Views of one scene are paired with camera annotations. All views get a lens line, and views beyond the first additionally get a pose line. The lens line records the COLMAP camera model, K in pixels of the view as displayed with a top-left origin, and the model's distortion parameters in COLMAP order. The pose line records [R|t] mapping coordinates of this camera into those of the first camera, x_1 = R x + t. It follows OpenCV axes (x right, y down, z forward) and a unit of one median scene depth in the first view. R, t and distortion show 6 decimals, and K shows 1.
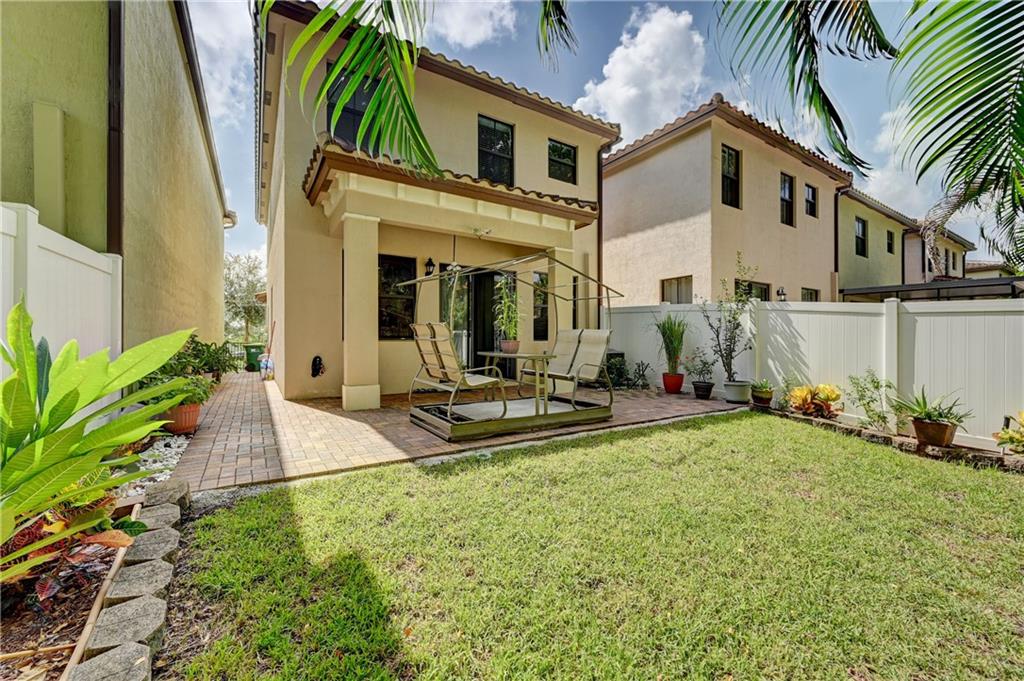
lens RADIAL K [[409.6, 0, 509.6], [0, 409.6, 339.3], [0, 0, 1]] dist [-0.000603, -0.001391]
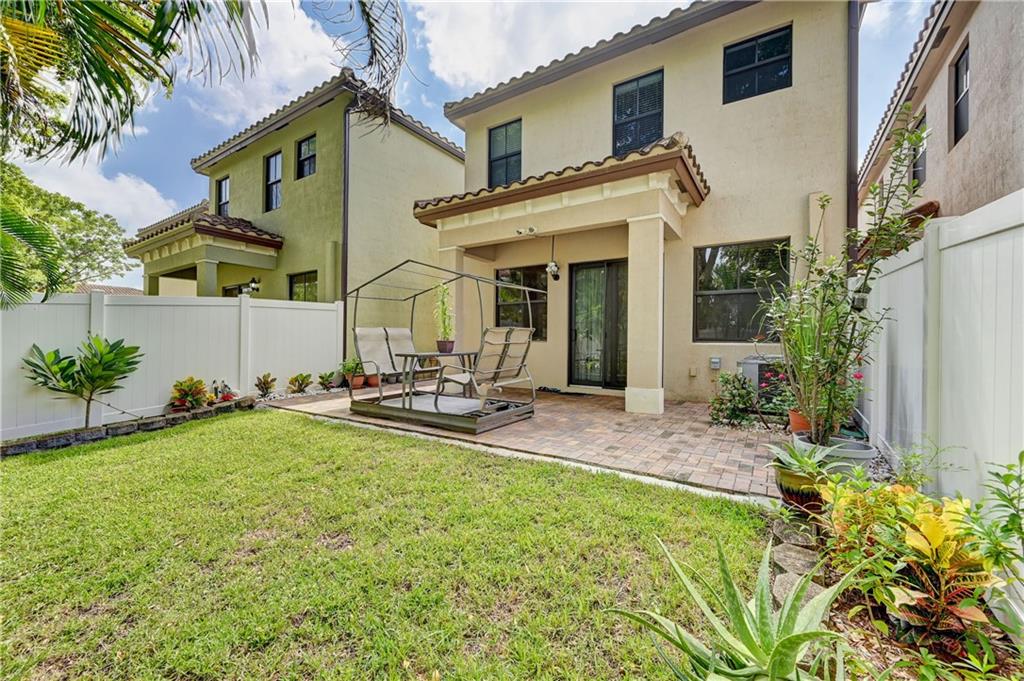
lens RADIAL K [[409.6, 0, 488.4], [0, 409.6, 330.2], [0, 0, 1]] dist [-0.000603, -0.001391]
pose [[0.386289, -0.021193, -0.922134, 0.737816], [-0.000678, 0.999729, -0.023260, 0.000032], [0.922377, 0.009610, 0.386170, 0.486392]]
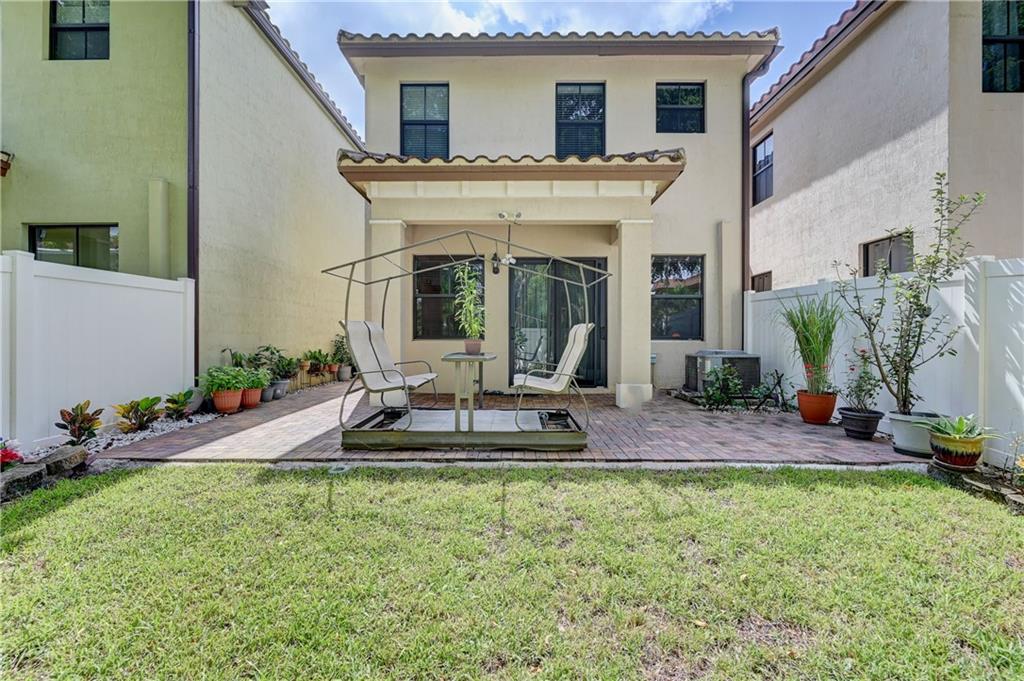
lens RADIAL K [[409.6, 0, 503.1], [0, 409.6, 340.2], [0, 0, 1]] dist [-0.000603, -0.001391]
pose [[0.835147, -0.003000, -0.550019, 0.366429], [0.003594, 0.999994, 0.000003, 0.003596], [0.550015, -0.001979, 0.835152, 0.233067]]
